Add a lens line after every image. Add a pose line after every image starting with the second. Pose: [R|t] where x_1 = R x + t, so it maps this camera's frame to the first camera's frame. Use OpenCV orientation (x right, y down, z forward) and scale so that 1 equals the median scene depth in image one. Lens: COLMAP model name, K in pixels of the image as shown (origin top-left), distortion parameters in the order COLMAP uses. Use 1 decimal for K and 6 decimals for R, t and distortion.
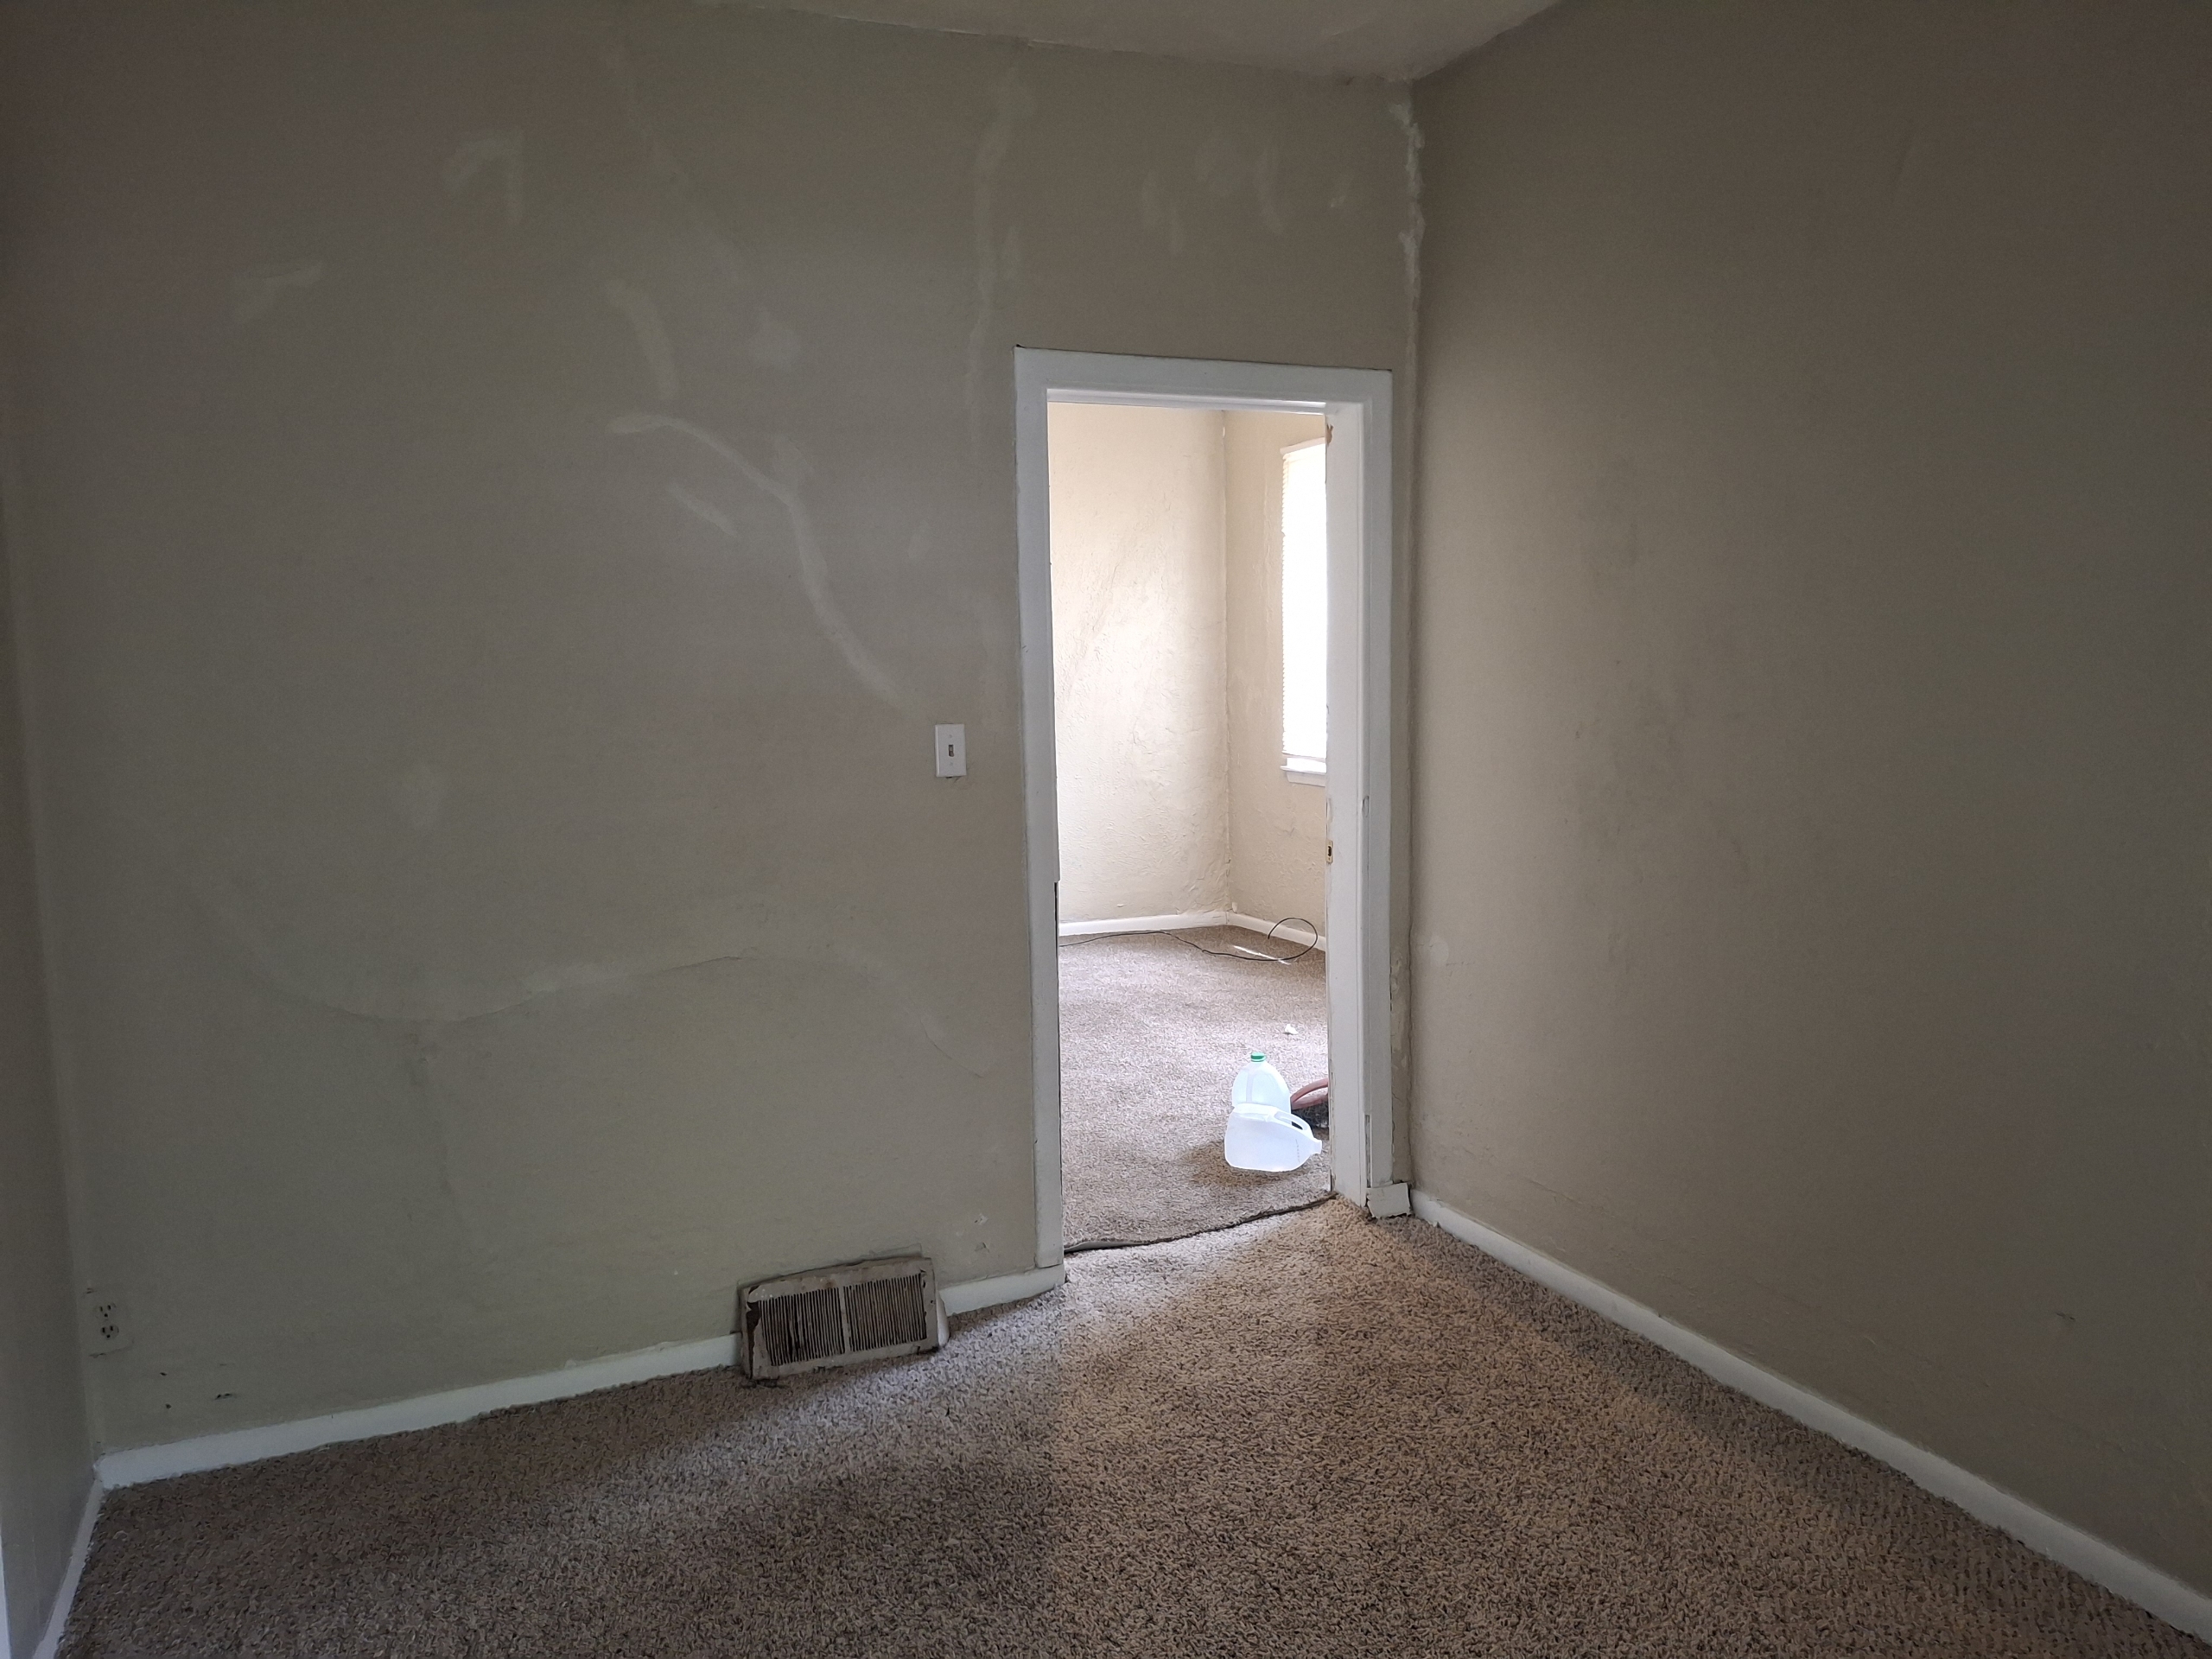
lens RADIAL K [[1680.9, 0, 1106.0], [0, 1680.9, 829.5], [0, 0, 1]] dist [0.002778, -0.001718]
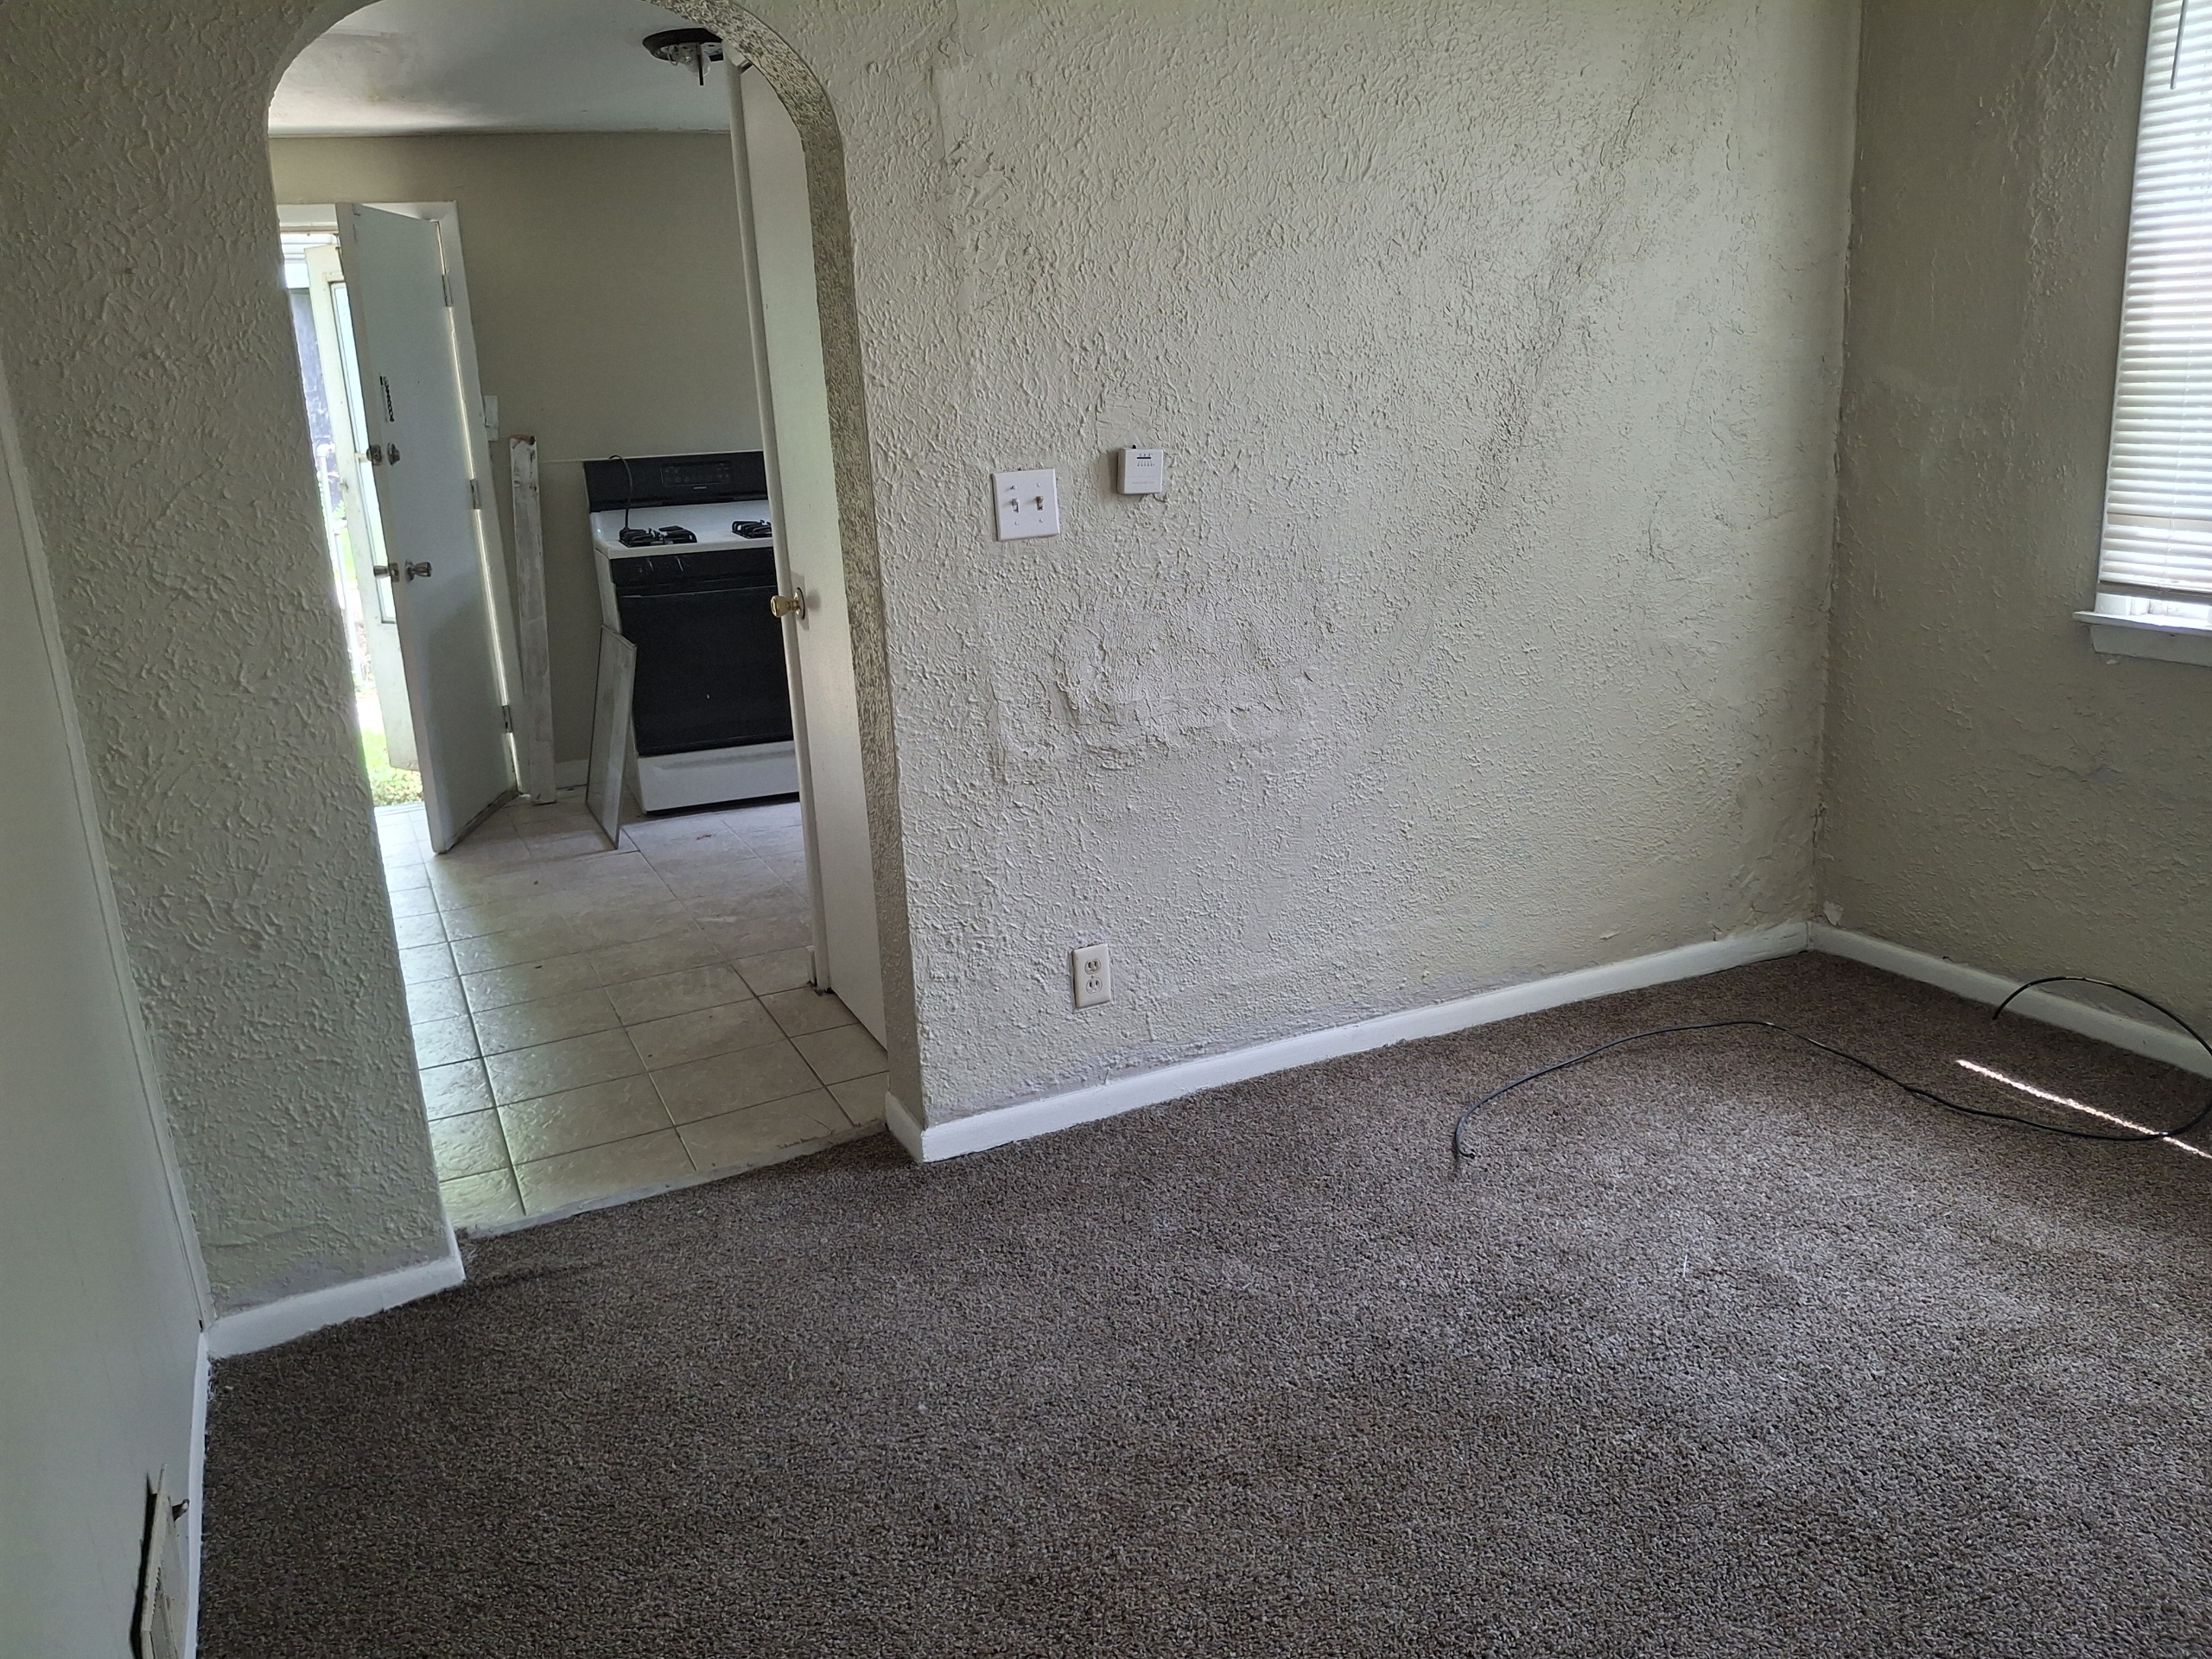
lens RADIAL K [[1680.9, 0, 1106.0], [0, 1680.9, 829.5], [0, 0, 1]] dist [0.002778, -0.001718]
pose [[0.993159, -0.057186, 0.101806, -0.162649], [0.038418, 0.983356, 0.177583, -0.063848], [-0.110266, -0.172457, 0.978826, 0.594658]]
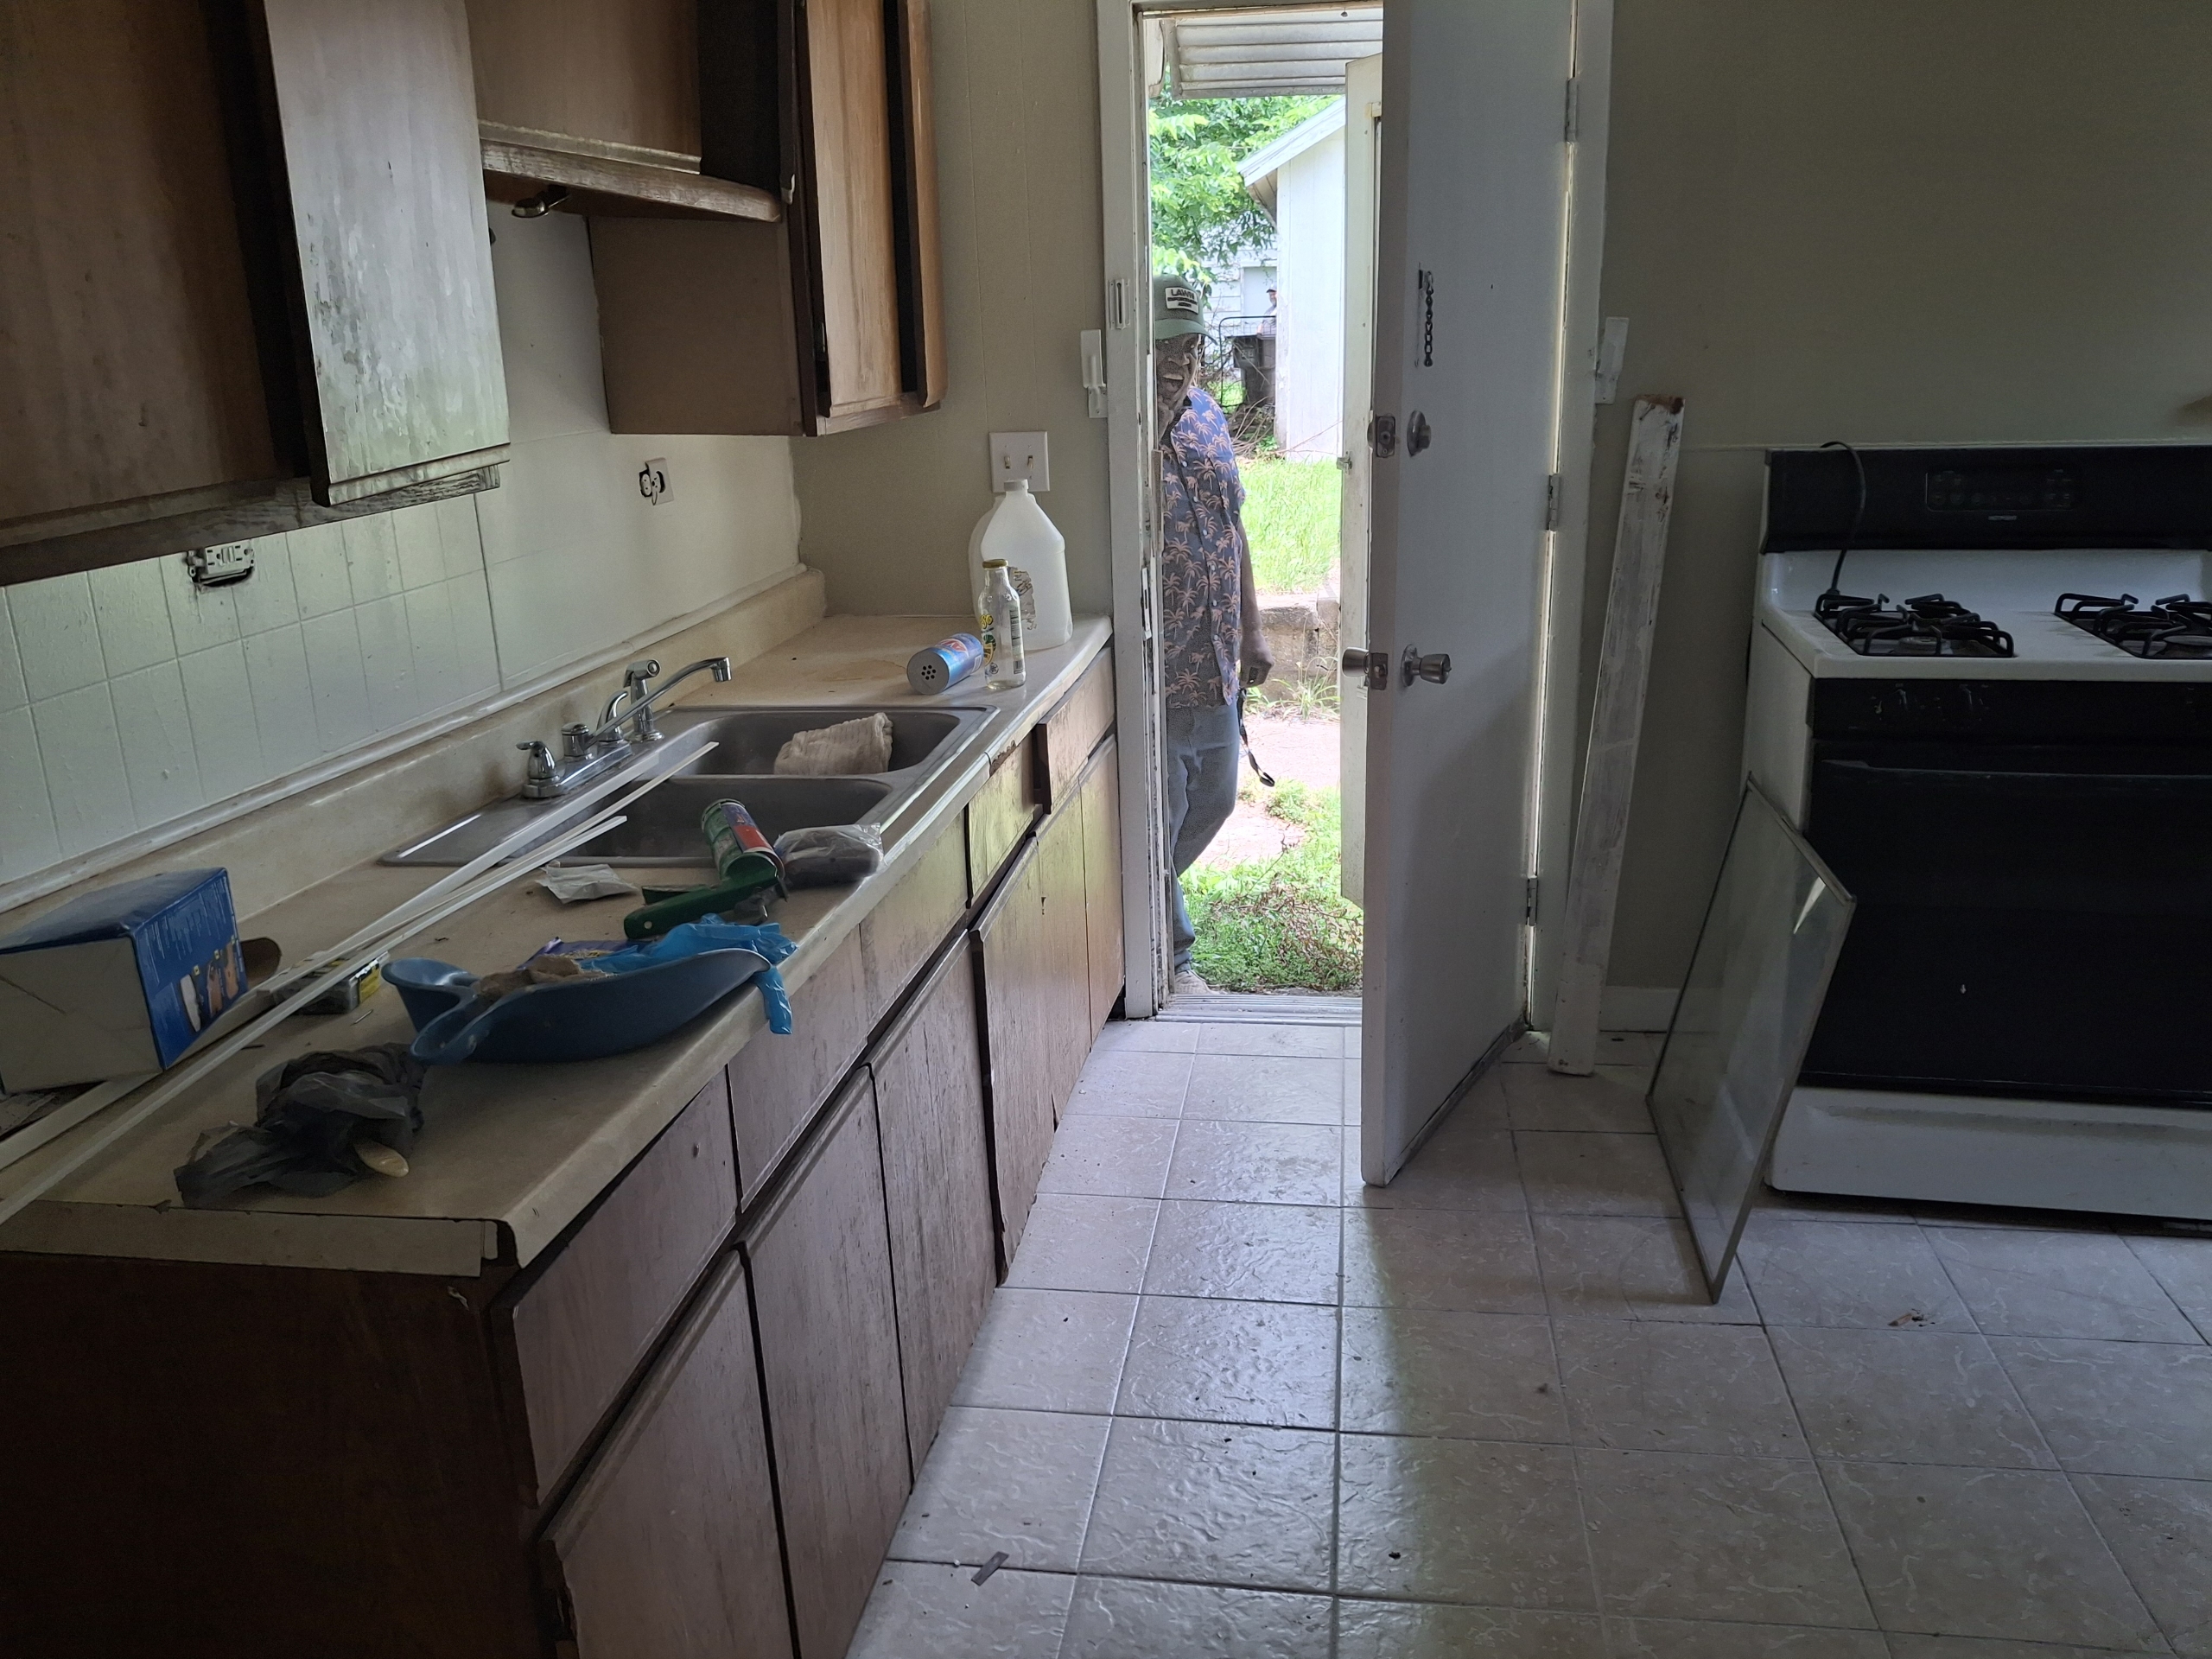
lens RADIAL K [[1680.9, 0, 1106.0], [0, 1680.9, 829.5], [0, 0, 1]] dist [0.002778, -0.001718]
pose [[0.892023, 0.126744, -0.433856, -0.206035], [-0.028546, 0.973761, 0.225777, -0.078691], [0.451088, -0.189013, 0.872235, 0.750035]]
